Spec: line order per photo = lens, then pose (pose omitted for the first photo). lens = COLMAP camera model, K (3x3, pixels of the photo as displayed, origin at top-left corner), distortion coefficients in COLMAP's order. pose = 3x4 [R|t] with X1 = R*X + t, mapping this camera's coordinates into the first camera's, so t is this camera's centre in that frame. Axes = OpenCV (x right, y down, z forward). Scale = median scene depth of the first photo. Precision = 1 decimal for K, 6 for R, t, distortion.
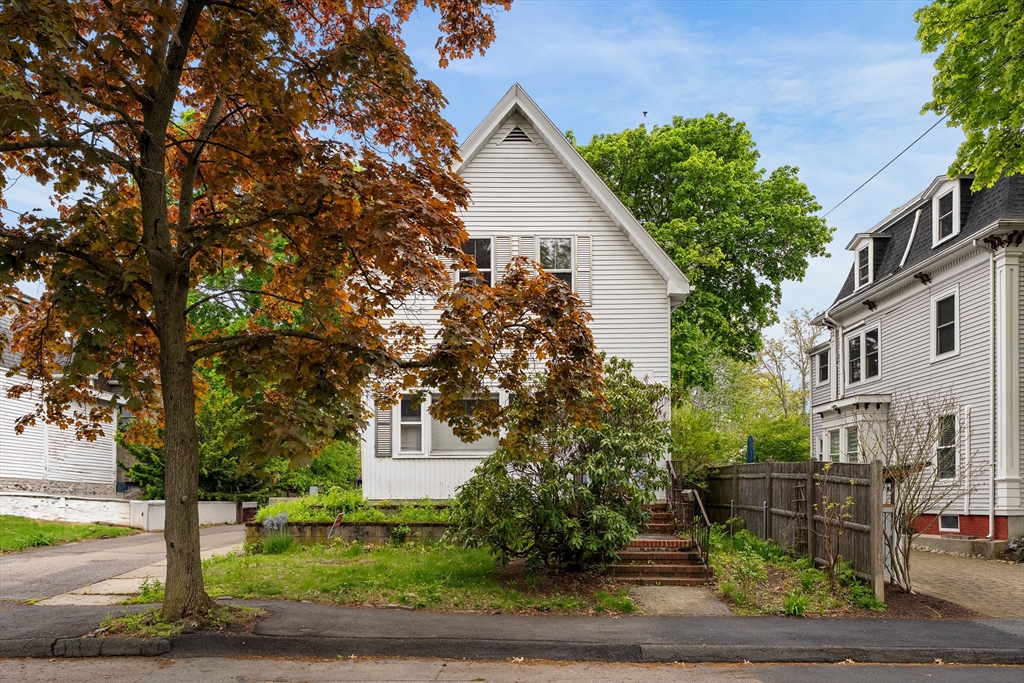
lens RADIAL K [[716.5, 0, 512.0], [0, 716.5, 388.3], [0, 0, 1]] dist [-0.001942, 0.001065]
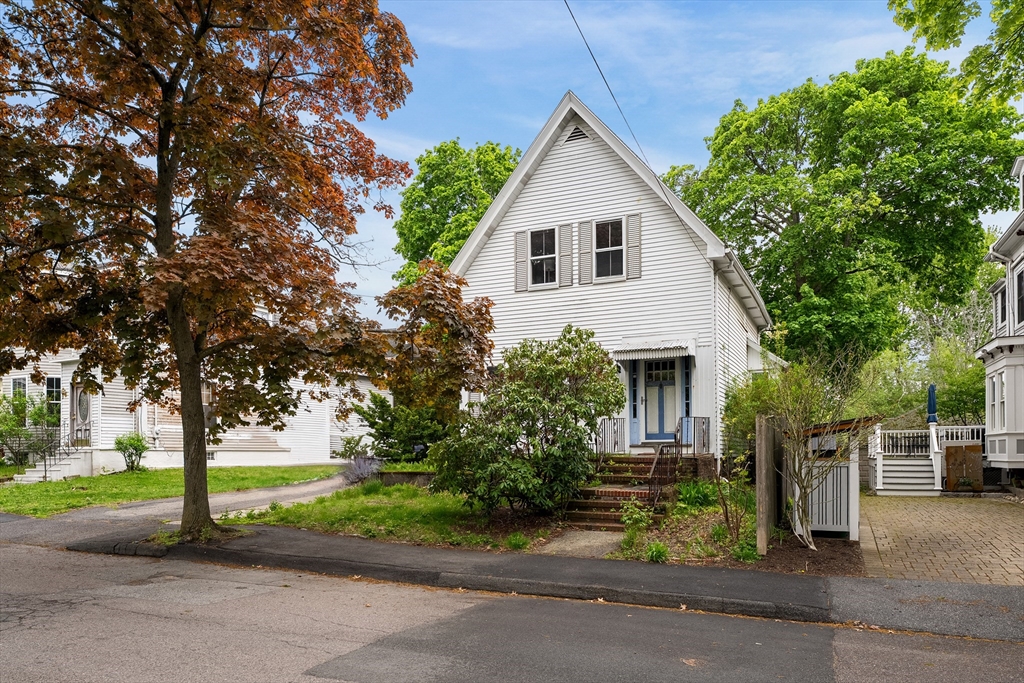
lens RADIAL K [[647.9, 0, 512.0], [0, 647.9, 341.5], [0, 0, 1]] dist [-0.003234, -0.000540]
pose [[0.921039, -0.067434, -0.383588, 0.585362], [0.061102, 0.997719, -0.028684, 0.000433], [0.384647, 0.002981, 0.923059, 0.012597]]
